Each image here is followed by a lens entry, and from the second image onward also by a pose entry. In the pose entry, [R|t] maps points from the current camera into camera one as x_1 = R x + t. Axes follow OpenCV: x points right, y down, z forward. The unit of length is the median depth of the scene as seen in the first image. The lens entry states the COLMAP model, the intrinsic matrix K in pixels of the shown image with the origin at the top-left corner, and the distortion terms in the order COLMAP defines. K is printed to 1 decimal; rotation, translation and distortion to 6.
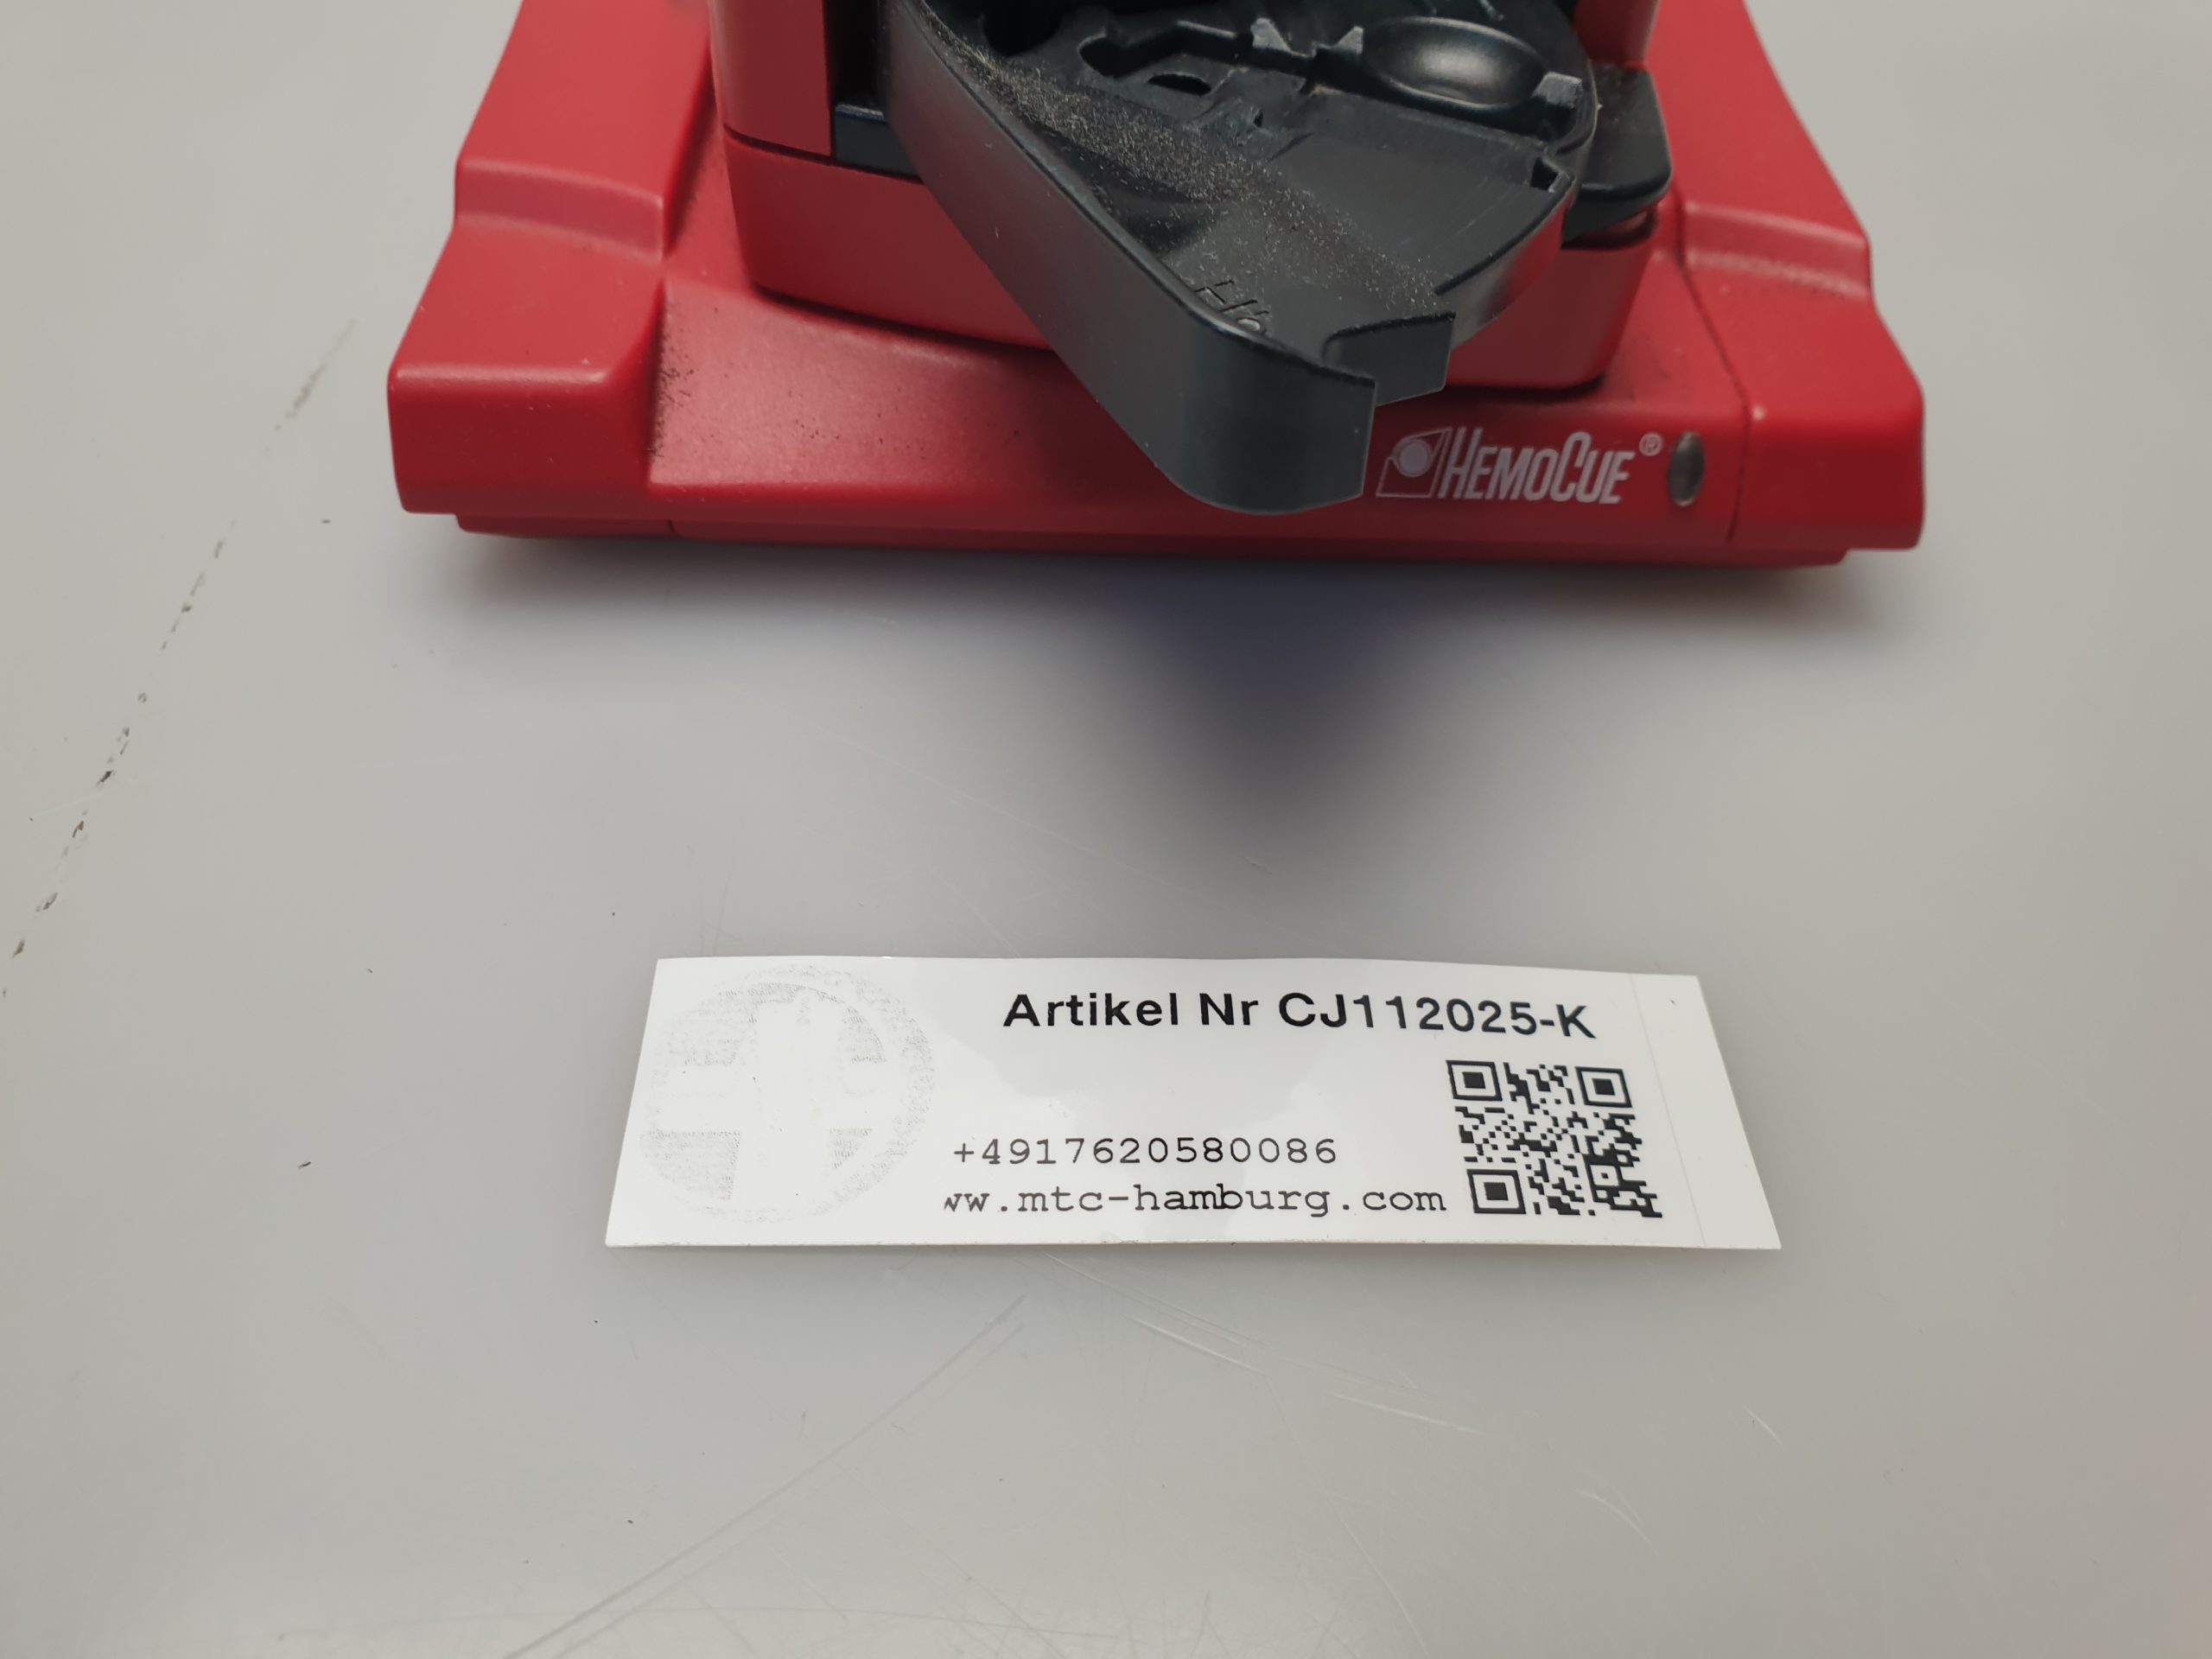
lens RADIAL K [[1865.0, 0, 1094.0], [0, 1865.0, 836.3], [0, 0, 1]] dist [-0.005303, -0.061156]
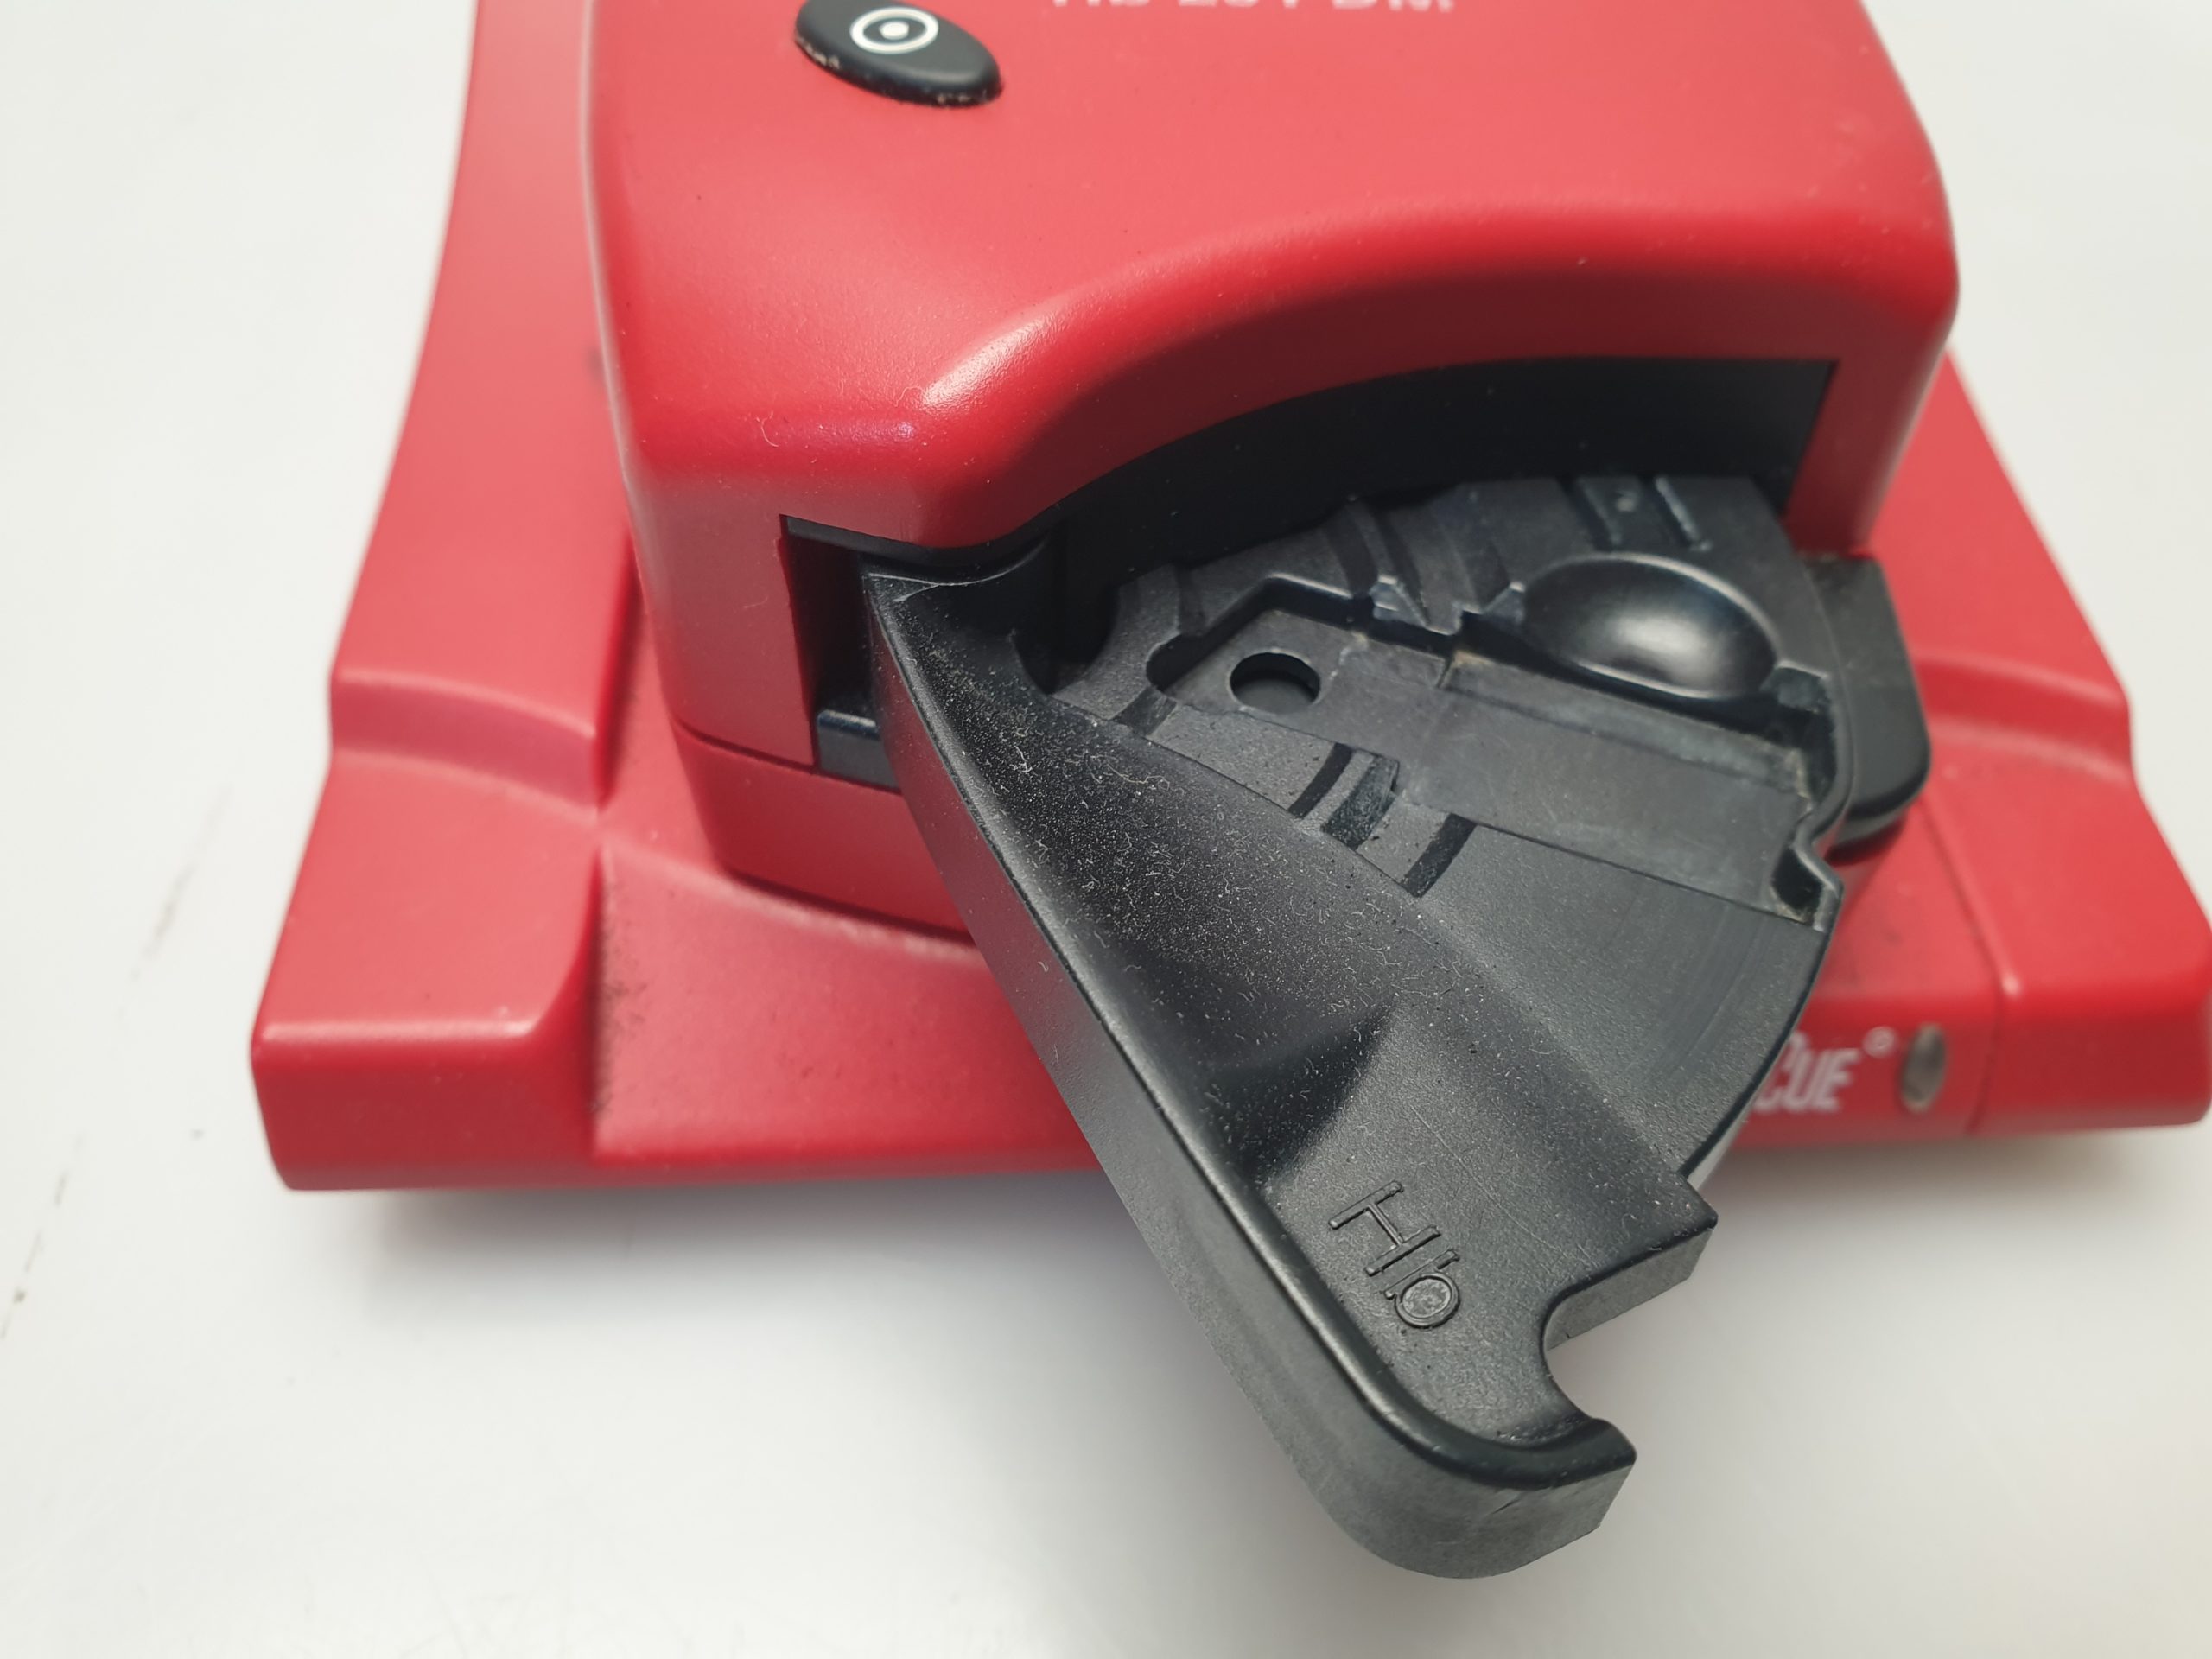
lens RADIAL K [[1865.0, 0, 1090.9], [0, 1865.0, 851.6], [0, 0, 1]] dist [-0.005303, -0.061156]
pose [[0.999506, -0.031410, -0.001191, -0.027486], [0.031423, 0.997585, 0.061934, -0.350159], [-0.000758, -0.061941, 0.998080, 0.231755]]
